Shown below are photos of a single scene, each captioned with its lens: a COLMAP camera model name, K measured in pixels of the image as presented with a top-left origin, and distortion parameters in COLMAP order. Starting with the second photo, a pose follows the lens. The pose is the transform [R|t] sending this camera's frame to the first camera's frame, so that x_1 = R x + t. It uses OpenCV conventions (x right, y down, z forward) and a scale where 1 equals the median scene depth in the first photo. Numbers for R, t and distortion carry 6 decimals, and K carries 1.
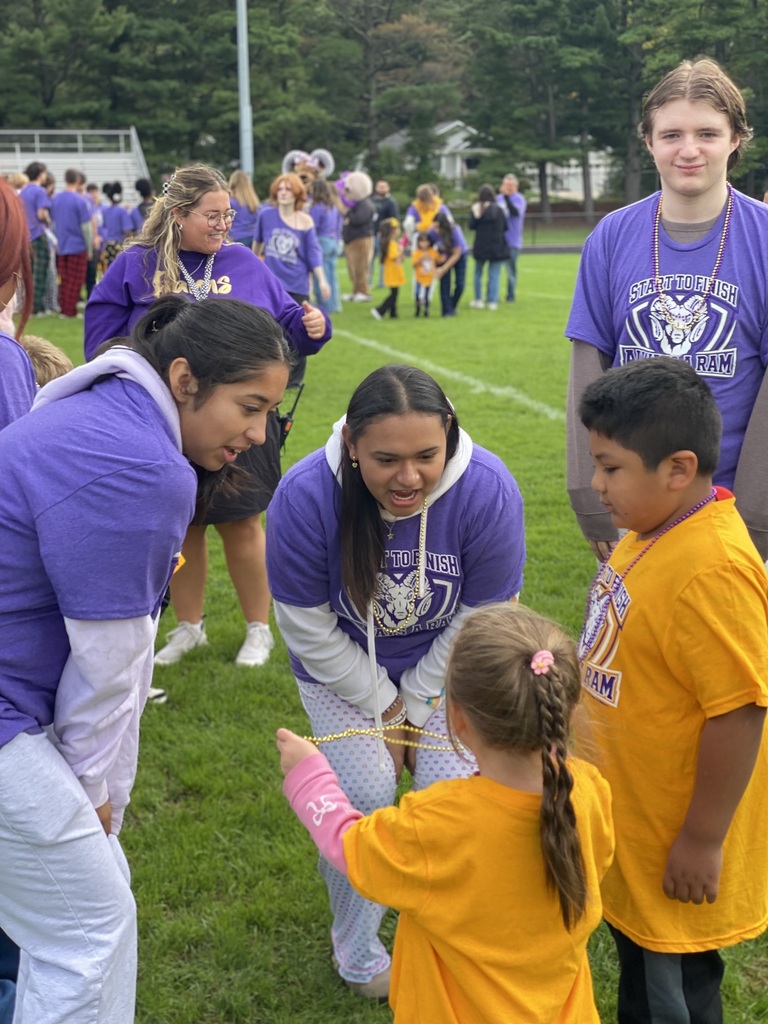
lens RADIAL K [[1565.9, 0, 384.0], [0, 1565.9, 512.0], [0, 0, 1]] dist [0.027915, -0.086603]
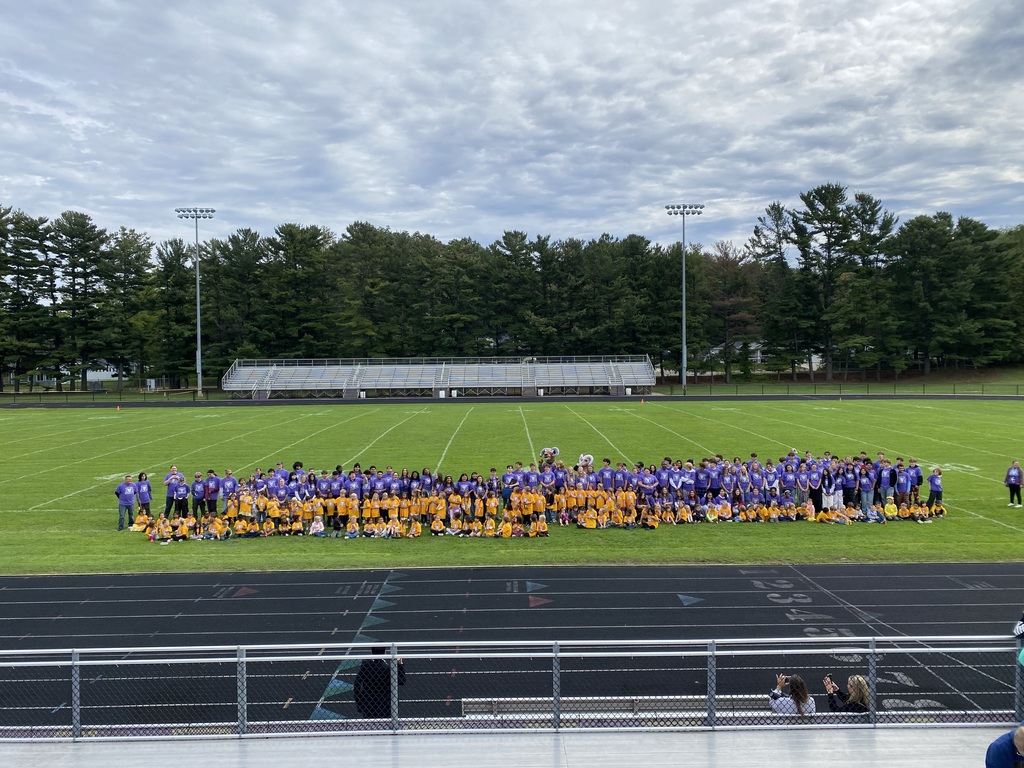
lens RADIAL K [[764.6, 0, 512.0], [0, 764.6, 384.0], [0, 0, 1]] dist [0.002649, -0.069663]
pose [[0.968555, -0.000397, -0.248799, -0.041268], [-0.039269, 0.987220, -0.154448, 0.040126], [0.245680, 0.159361, 0.956162, -0.383208]]
